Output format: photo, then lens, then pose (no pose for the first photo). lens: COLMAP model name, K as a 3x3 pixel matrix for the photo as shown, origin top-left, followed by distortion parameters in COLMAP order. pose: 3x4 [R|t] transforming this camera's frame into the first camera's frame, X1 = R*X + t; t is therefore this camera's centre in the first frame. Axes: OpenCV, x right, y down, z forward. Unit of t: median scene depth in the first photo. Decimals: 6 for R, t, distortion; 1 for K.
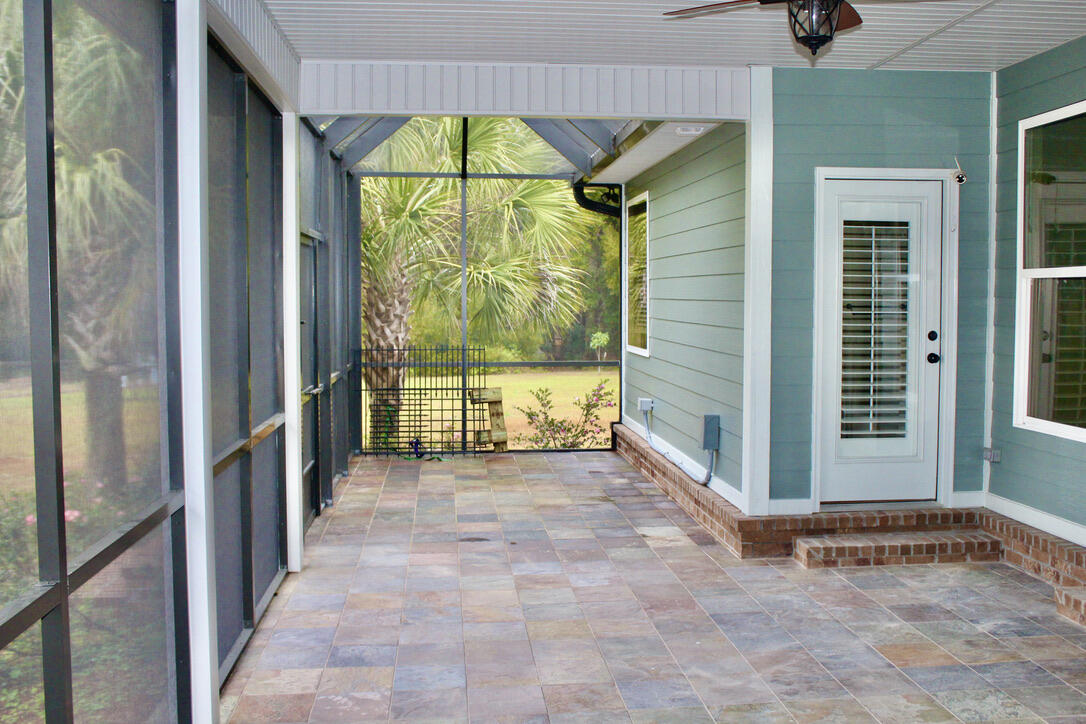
lens RADIAL K [[1143.8, 0, 543.0], [0, 1143.8, 362.0], [0, 0, 1]] dist [-0.080999, -0.005713]
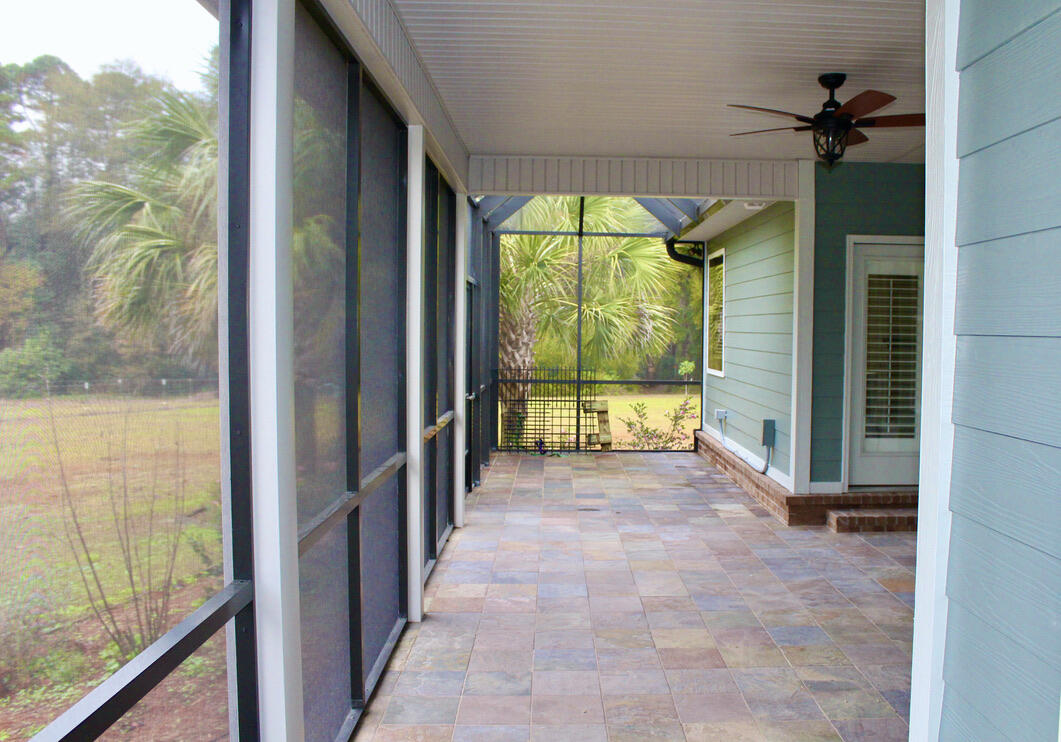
lens RADIAL K [[1015.7, 0, 570.0], [0, 1015.7, 370.4], [0, 0, 1]] dist [-0.125522, 0.001303]
pose [[0.997743, 0.013385, -0.065800, -0.005451], [-0.014561, 0.999742, -0.017428, 0.011666], [0.065550, 0.018347, 0.997681, -0.164396]]
